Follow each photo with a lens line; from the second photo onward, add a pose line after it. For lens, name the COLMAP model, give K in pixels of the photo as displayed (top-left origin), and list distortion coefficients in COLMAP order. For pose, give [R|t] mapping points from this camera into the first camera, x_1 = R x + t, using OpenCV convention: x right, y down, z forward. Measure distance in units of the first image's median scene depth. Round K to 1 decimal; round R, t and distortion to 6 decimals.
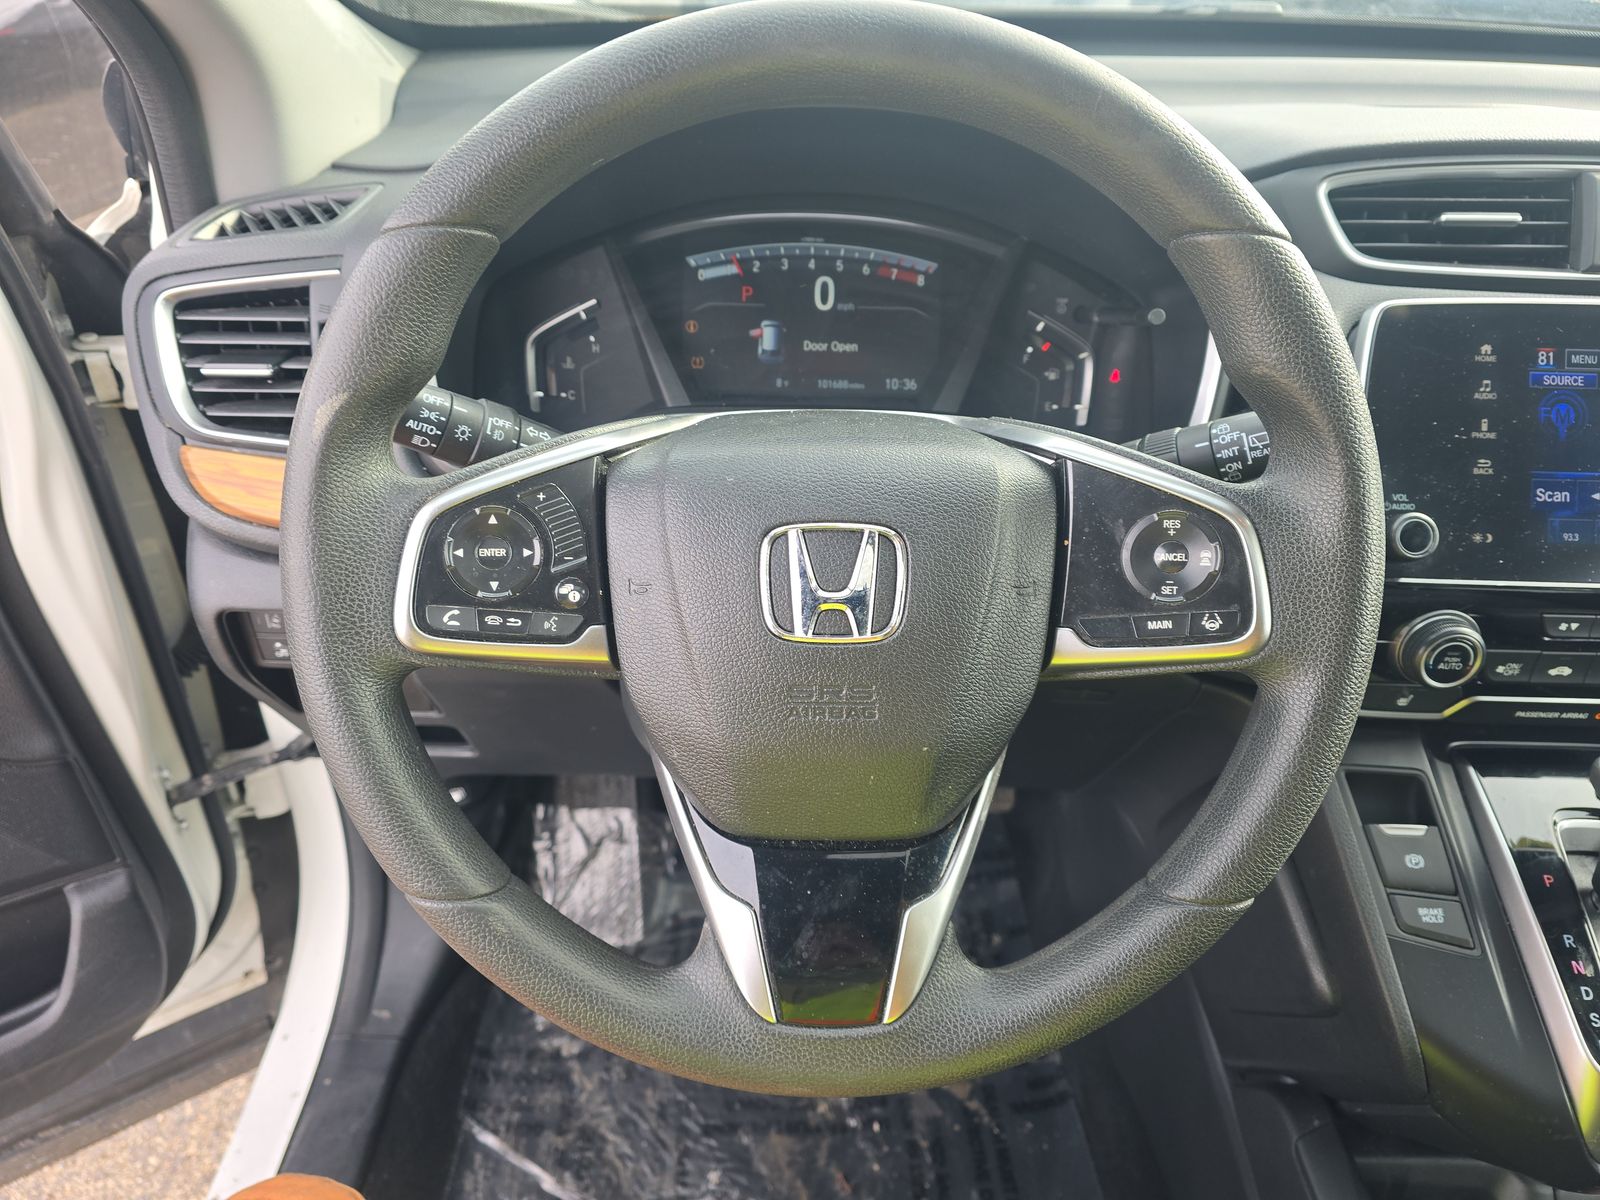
lens RADIAL K [[1168.8, 0, 800.0], [0, 1168.8, 600.0], [0, 0, 1]] dist [0.057228, -0.056491]
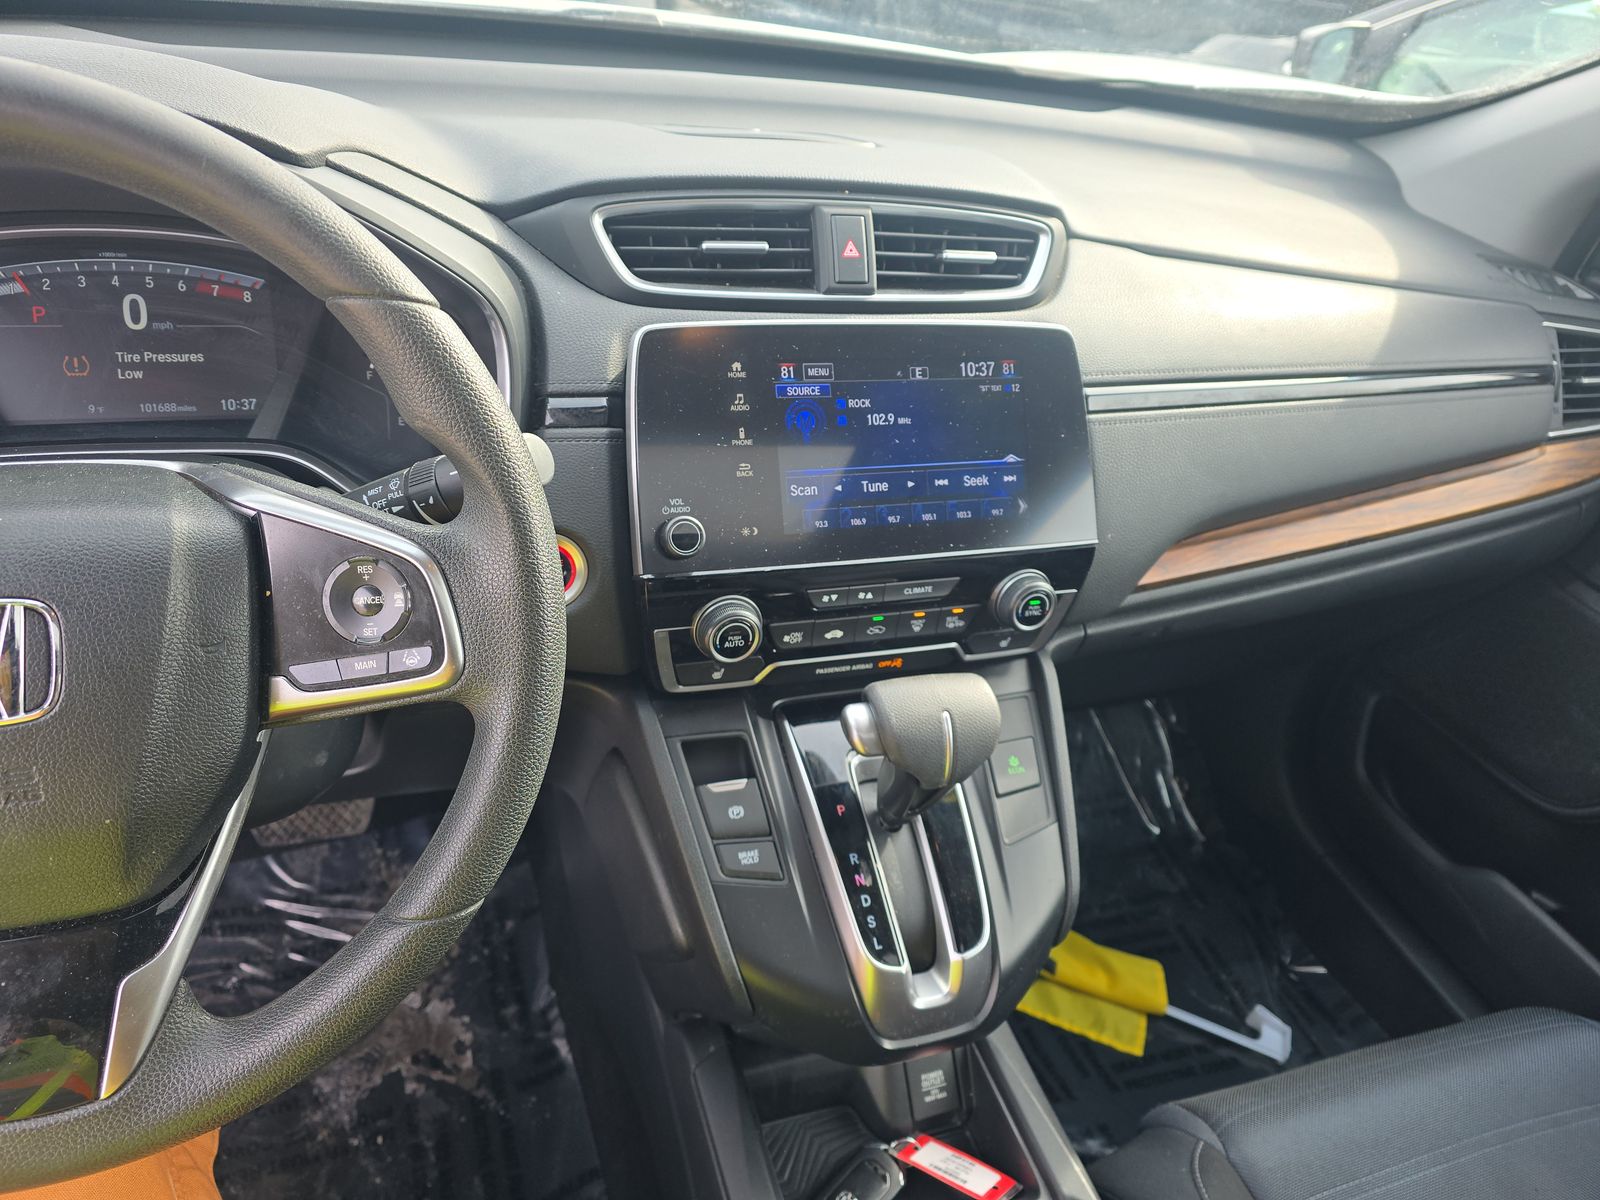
lens RADIAL K [[1168.8, 0, 800.0], [0, 1168.8, 600.0], [0, 0, 1]] dist [0.057228, -0.056491]
pose [[0.936918, -0.107194, 0.332707, 0.215220], [0.096373, 0.994143, 0.048908, -0.033358], [-0.336001, -0.013759, 0.941761, -0.087754]]
